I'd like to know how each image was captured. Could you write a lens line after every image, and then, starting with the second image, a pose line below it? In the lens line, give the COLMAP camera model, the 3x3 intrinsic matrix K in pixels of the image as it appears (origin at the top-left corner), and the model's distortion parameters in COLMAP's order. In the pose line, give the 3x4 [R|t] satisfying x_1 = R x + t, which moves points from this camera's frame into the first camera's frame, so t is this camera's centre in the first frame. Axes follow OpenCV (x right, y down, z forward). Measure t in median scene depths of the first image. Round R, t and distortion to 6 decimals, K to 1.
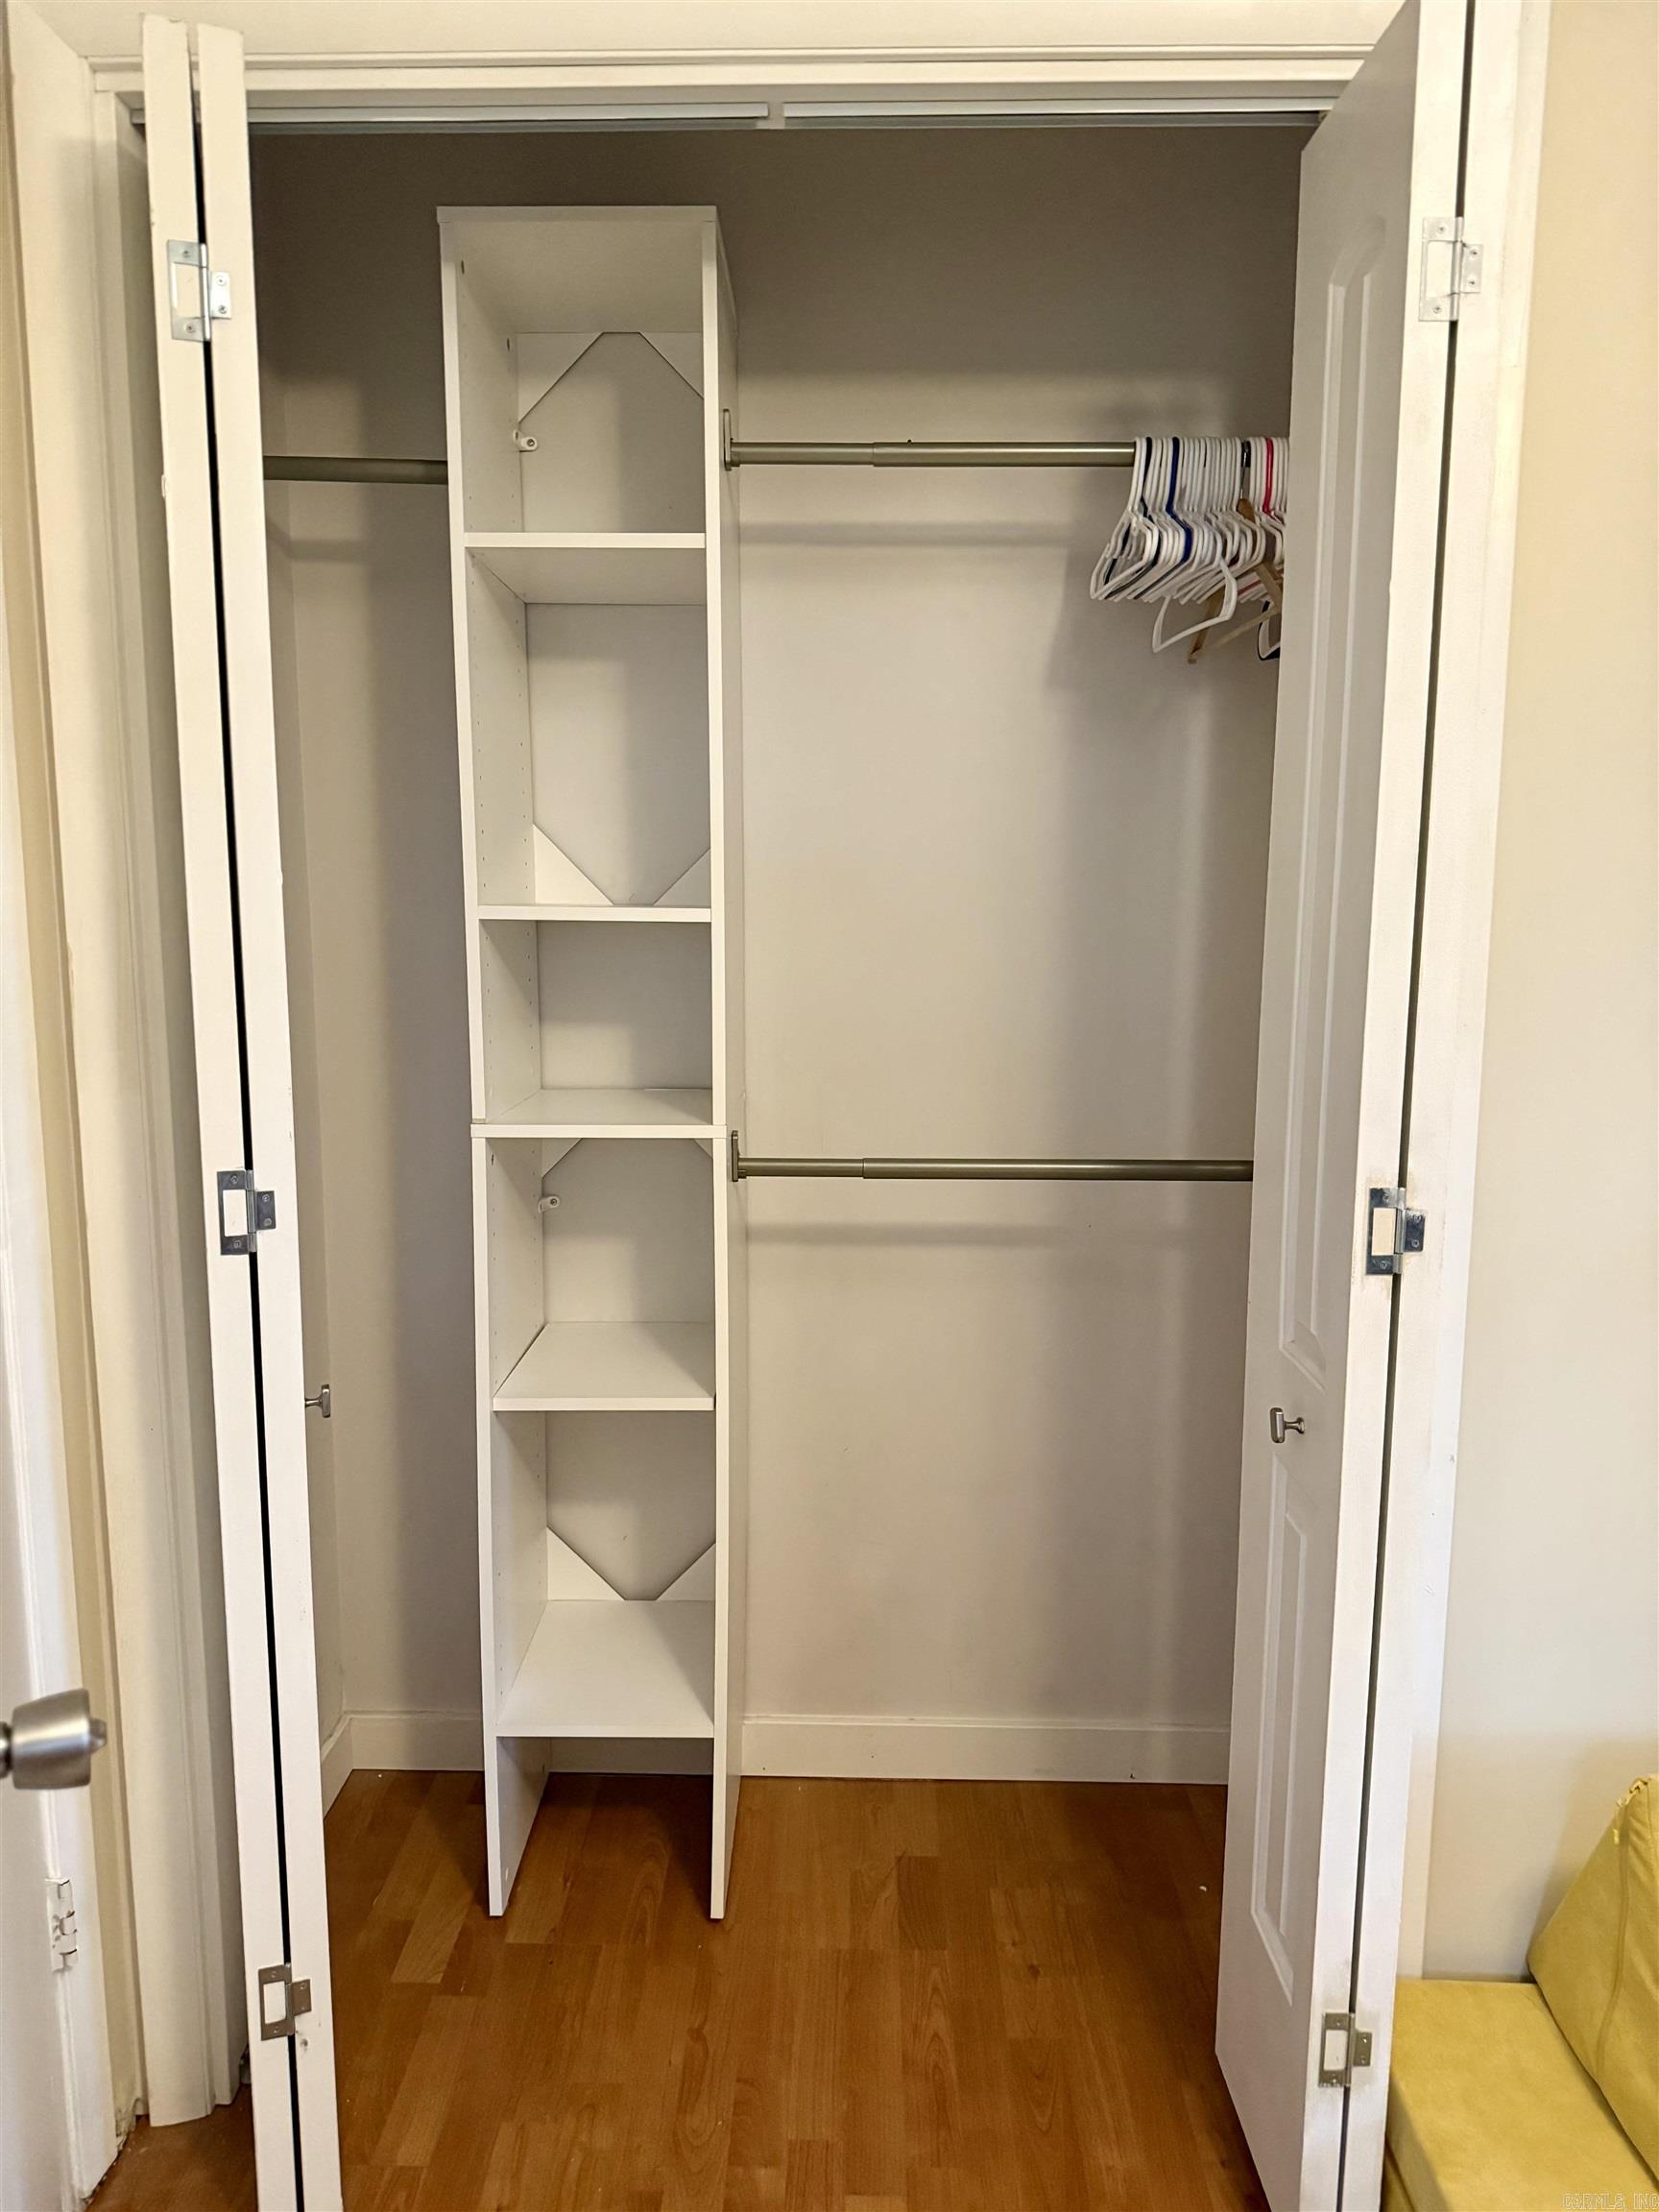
lens RADIAL K [[1570.6, 0, 836.9], [0, 1570.6, 1106.4], [0, 0, 1]] dist [0.003383, -0.005774]
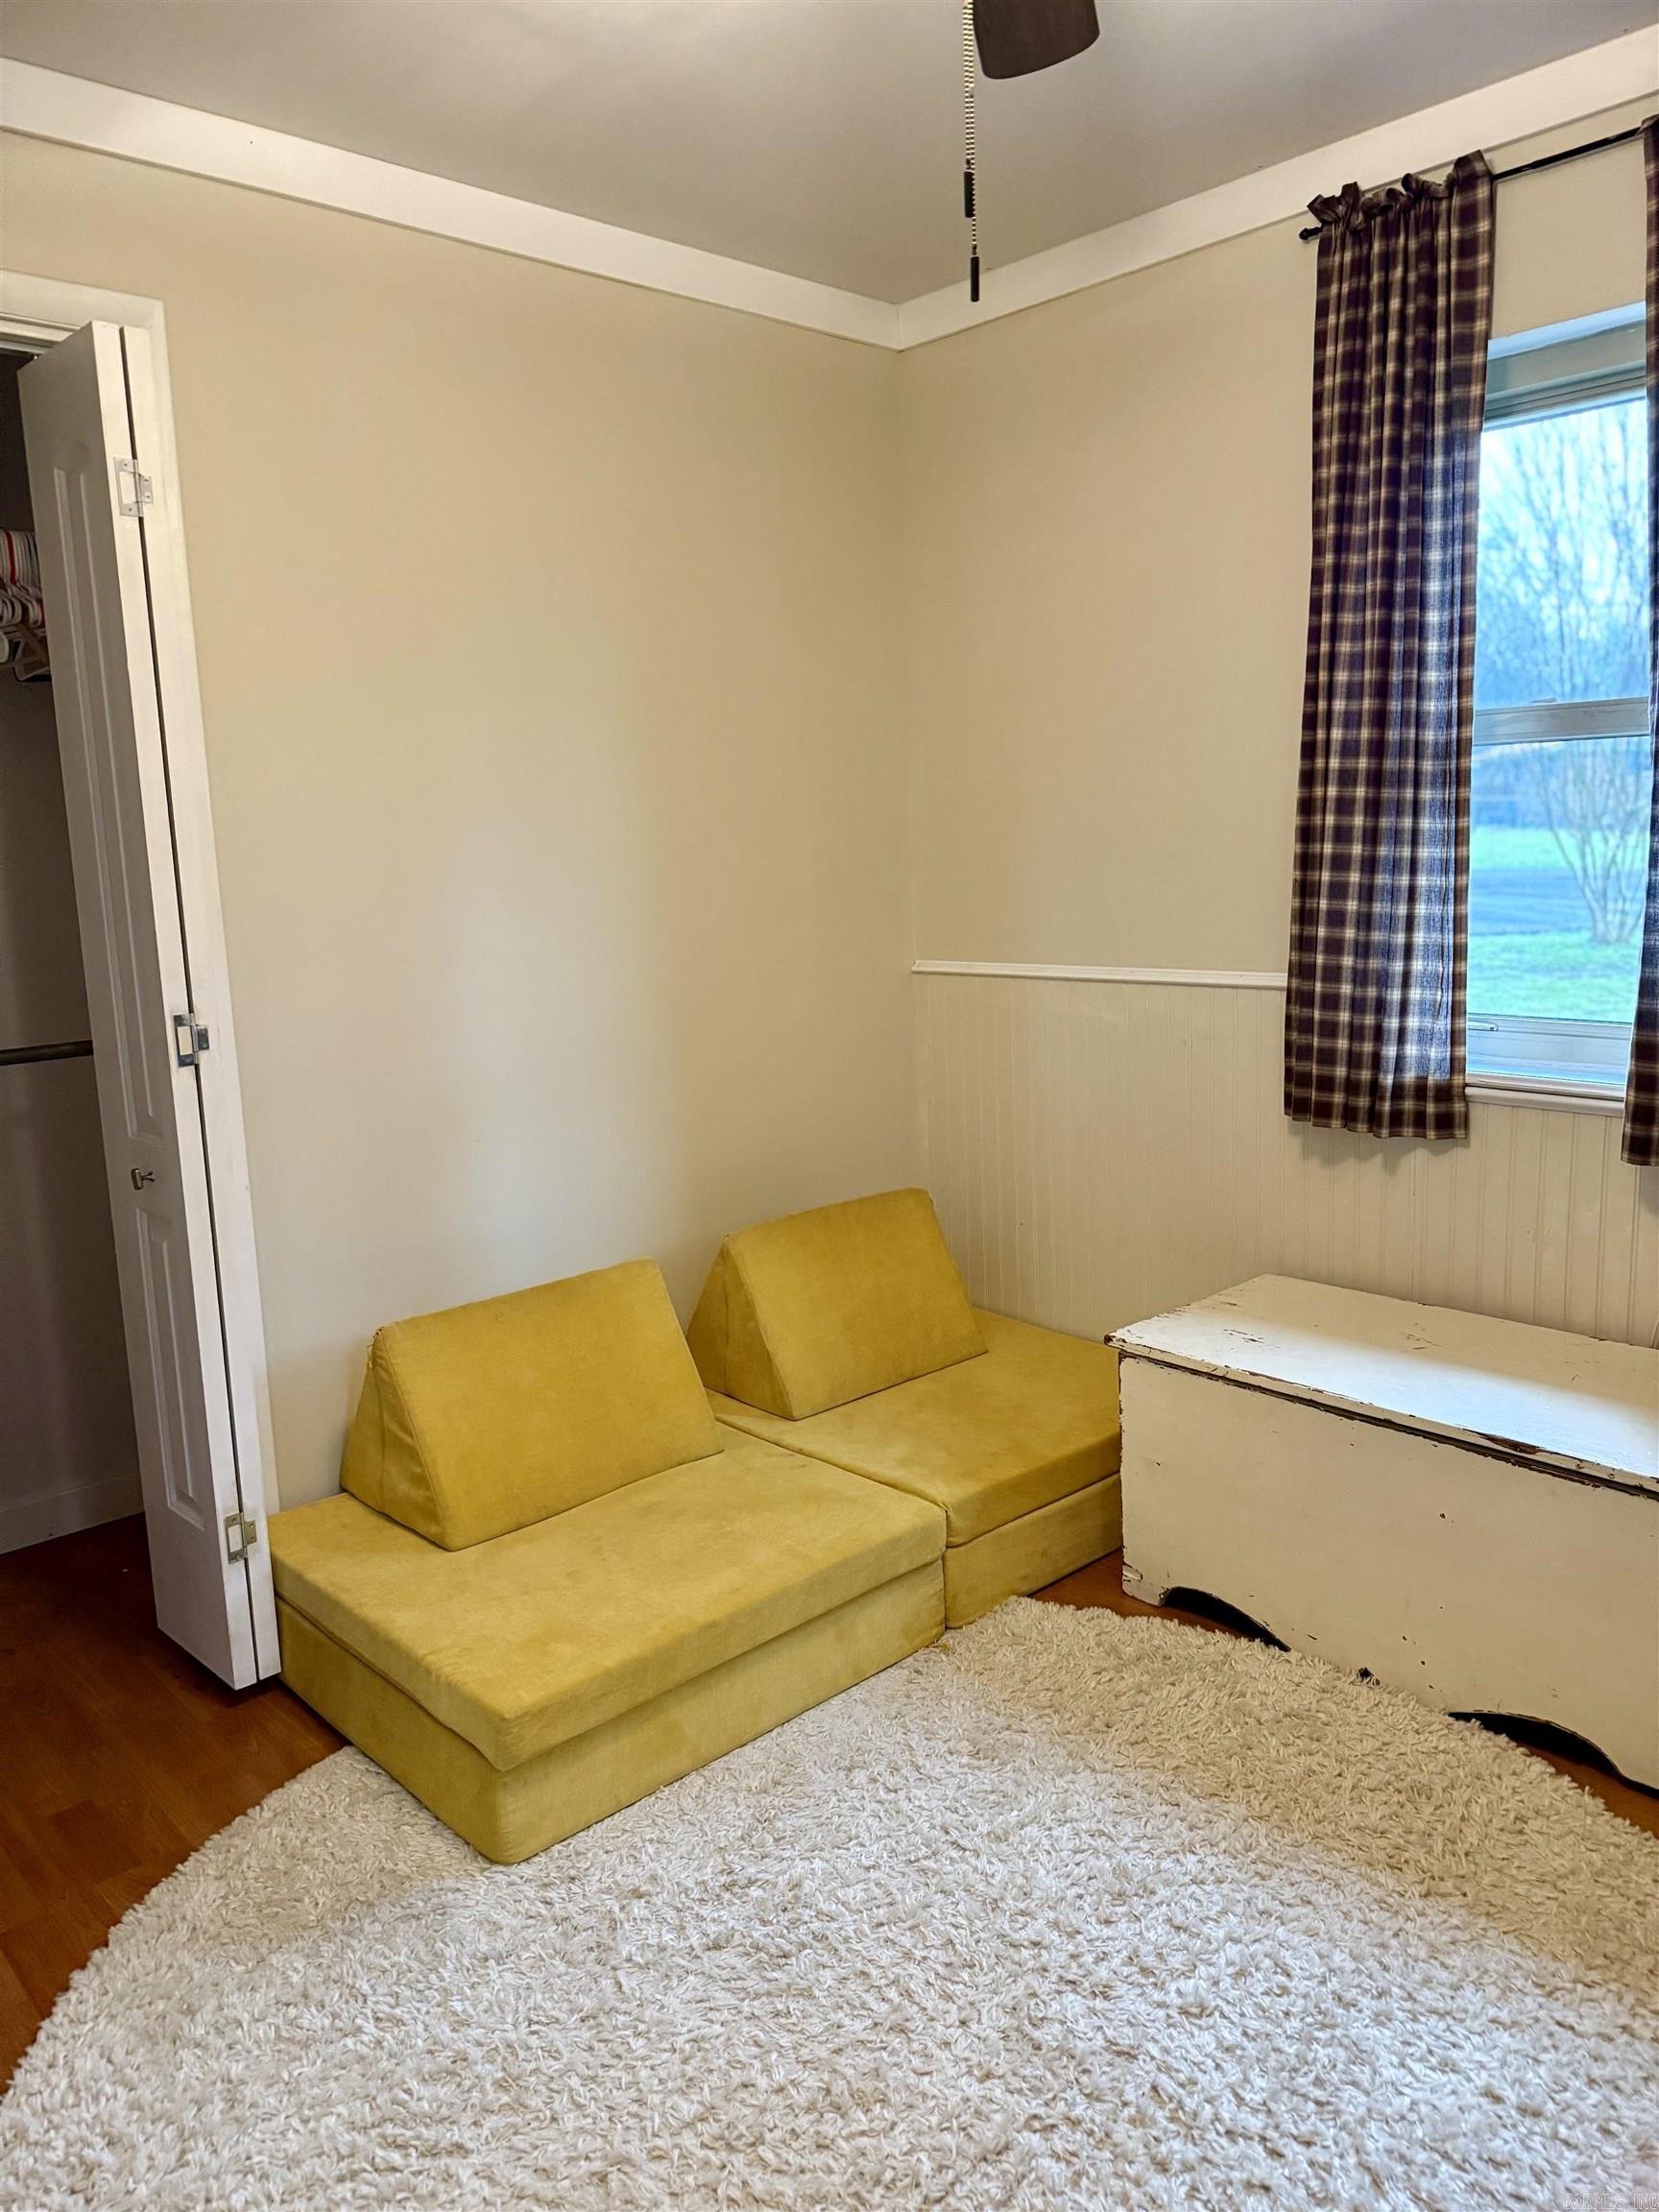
lens RADIAL K [[1570.6, 0, 836.0], [0, 1570.6, 1101.4], [0, 0, 1]] dist [0.003383, -0.005774]
pose [[0.721233, -0.143597, 0.677645, -0.286217], [0.137804, 0.988467, 0.062794, 0.124584], [-0.678847, 0.048093, 0.732703, -0.677148]]
